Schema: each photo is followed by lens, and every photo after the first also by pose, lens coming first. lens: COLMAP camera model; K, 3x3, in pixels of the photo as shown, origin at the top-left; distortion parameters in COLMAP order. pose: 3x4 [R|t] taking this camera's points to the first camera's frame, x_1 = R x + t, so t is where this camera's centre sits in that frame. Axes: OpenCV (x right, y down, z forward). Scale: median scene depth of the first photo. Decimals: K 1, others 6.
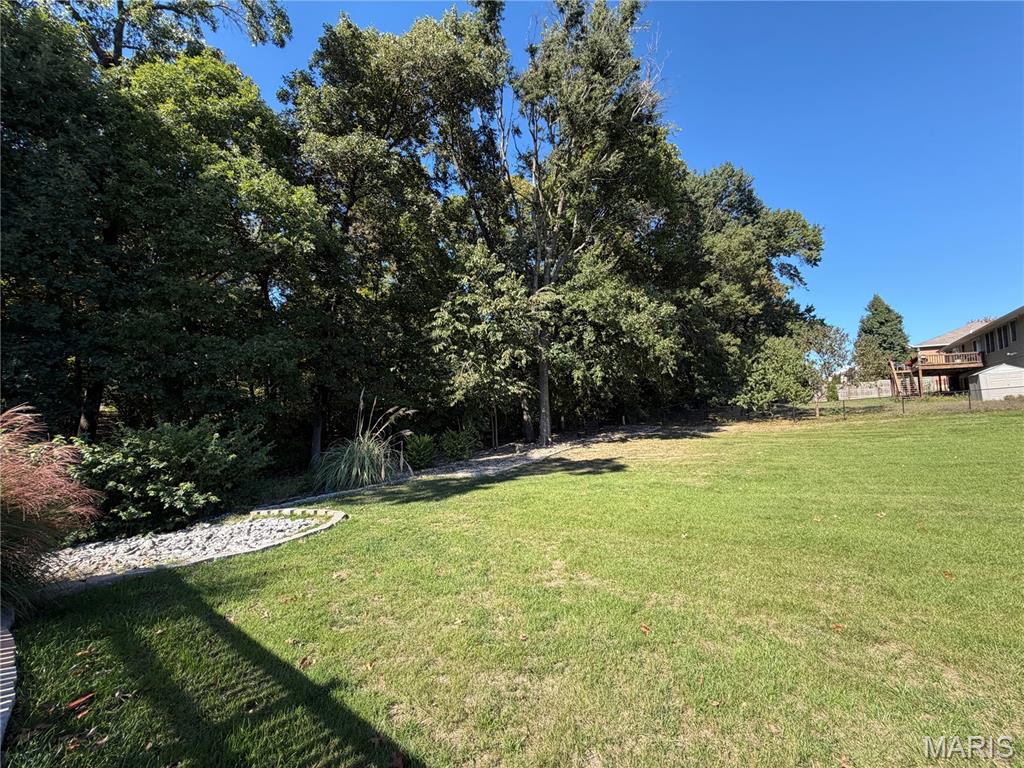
lens RADIAL K [[408.6, 0, 510.1], [0, 408.6, 383.8], [0, 0, 1]] dist [0.000976, -0.000074]
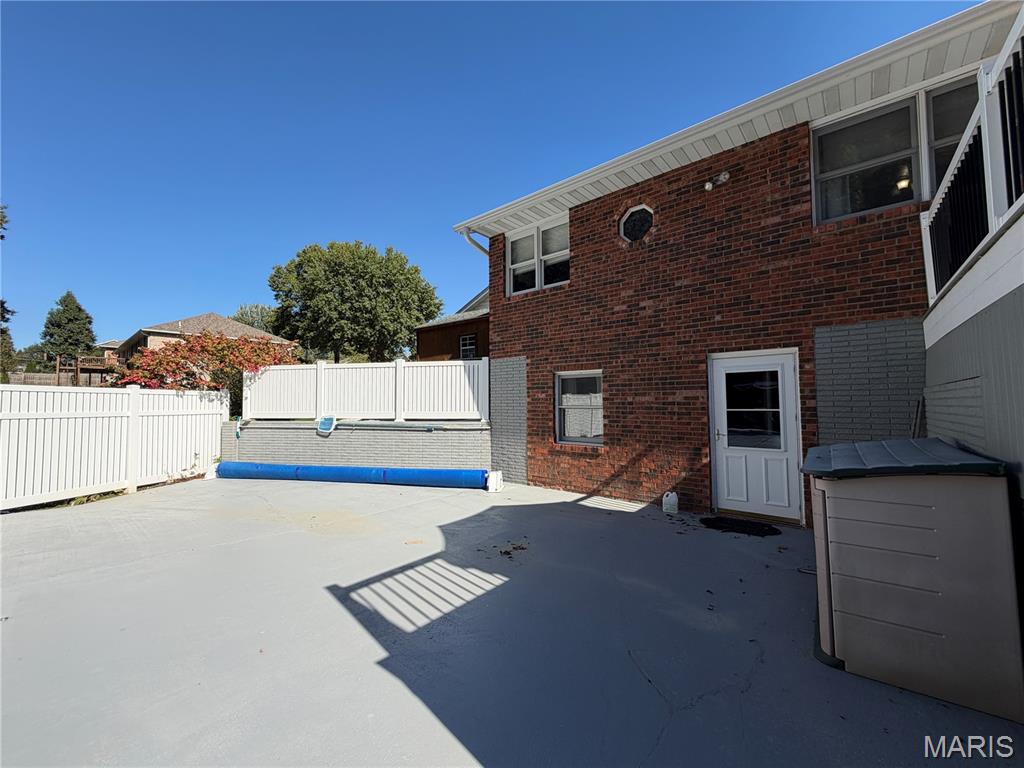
lens RADIAL K [[408.6, 0, 508.8], [0, 408.6, 385.2], [0, 0, 1]] dist [0.000976, -0.000074]
pose [[0.090280, 0.043656, 0.994959, -0.078197], [-0.074156, 0.996560, -0.036998, -0.042079], [-0.993152, -0.070443, 0.093206, -0.445106]]
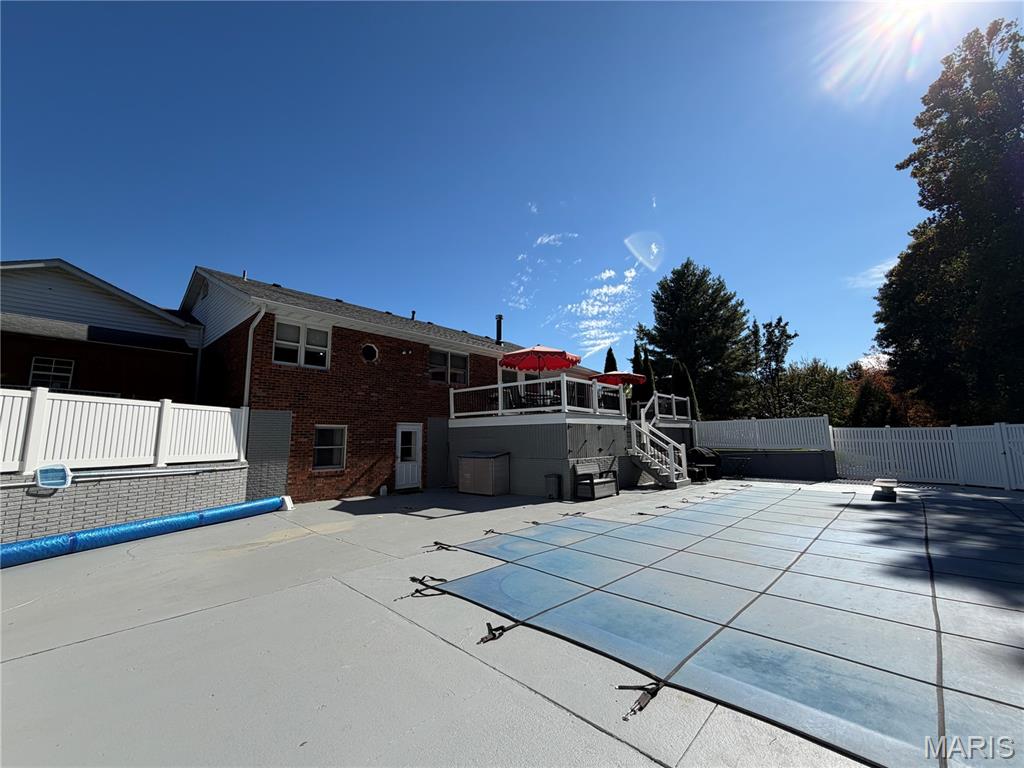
lens RADIAL K [[408.6, 0, 510.0], [0, 408.6, 384.1], [0, 0, 1]] dist [0.000976, -0.000074]
pose [[-0.992118, 0.028735, 0.121969, -0.054357], [0.001983, 0.976830, -0.214009, -0.012557], [-0.125292, -0.212081, -0.969187, -0.047009]]
